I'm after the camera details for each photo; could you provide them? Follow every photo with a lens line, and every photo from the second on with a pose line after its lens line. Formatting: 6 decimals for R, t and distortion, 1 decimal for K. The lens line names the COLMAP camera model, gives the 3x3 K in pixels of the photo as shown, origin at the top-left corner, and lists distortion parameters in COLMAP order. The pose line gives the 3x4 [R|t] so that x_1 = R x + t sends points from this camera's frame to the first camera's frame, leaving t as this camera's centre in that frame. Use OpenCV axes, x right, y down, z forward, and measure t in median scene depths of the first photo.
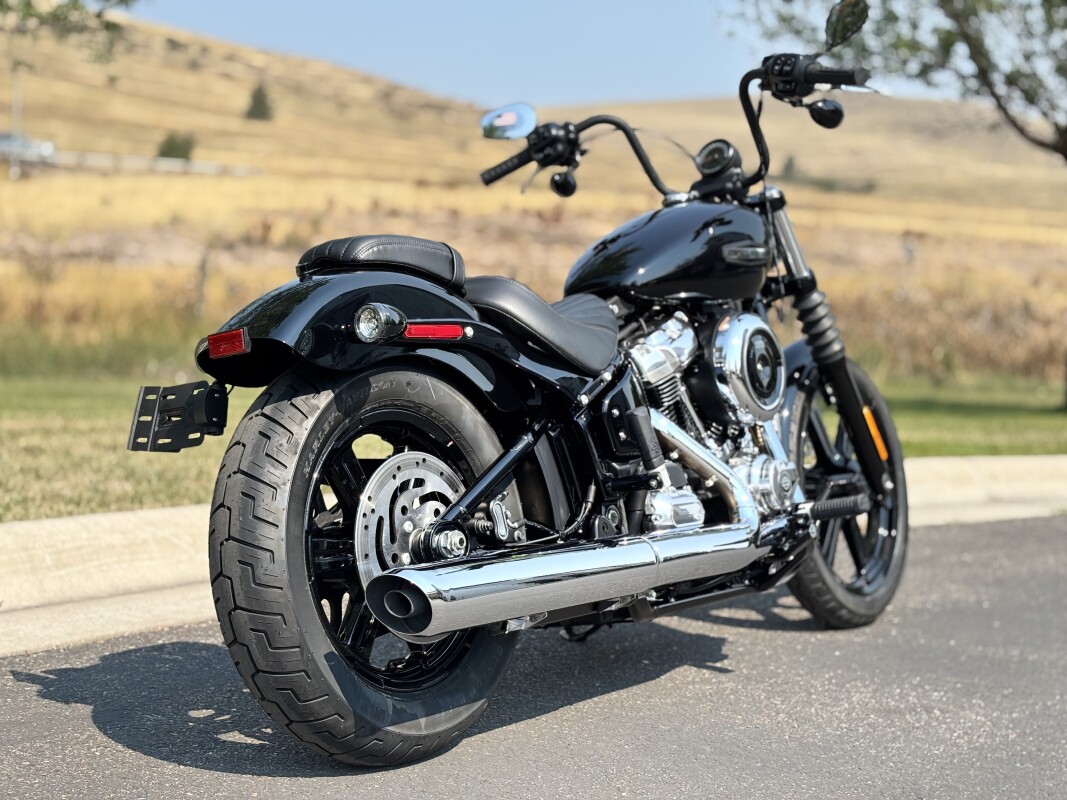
lens RADIAL K [[1619.7, 0, 534.4], [0, 1619.7, 393.3], [0, 0, 1]] dist [0.168905, 0.000000]
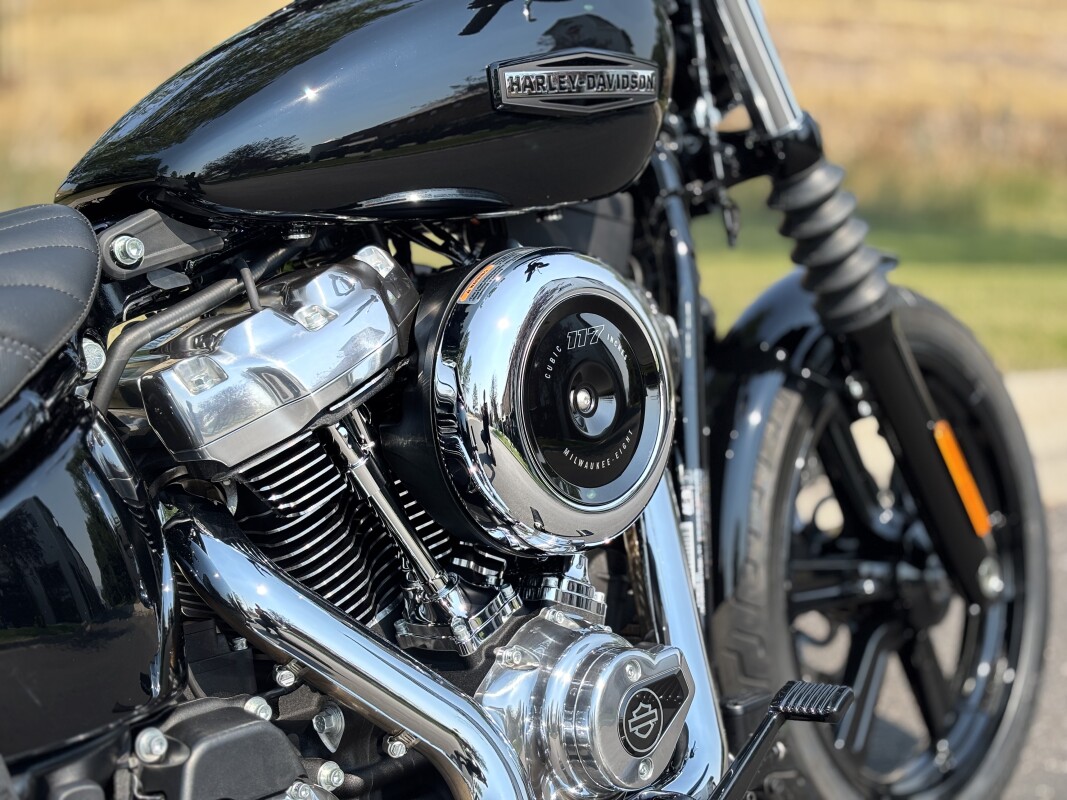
lens RADIAL K [[1619.7, 0, 535.5], [0, 1619.7, 408.6], [0, 0, 1]] dist [0.168905, 0.000000]
pose [[0.992129, 0.012934, -0.124554, 0.152918], [0.002050, 0.992840, 0.119432, -0.050868], [0.125207, -0.118747, 0.984999, 0.560817]]
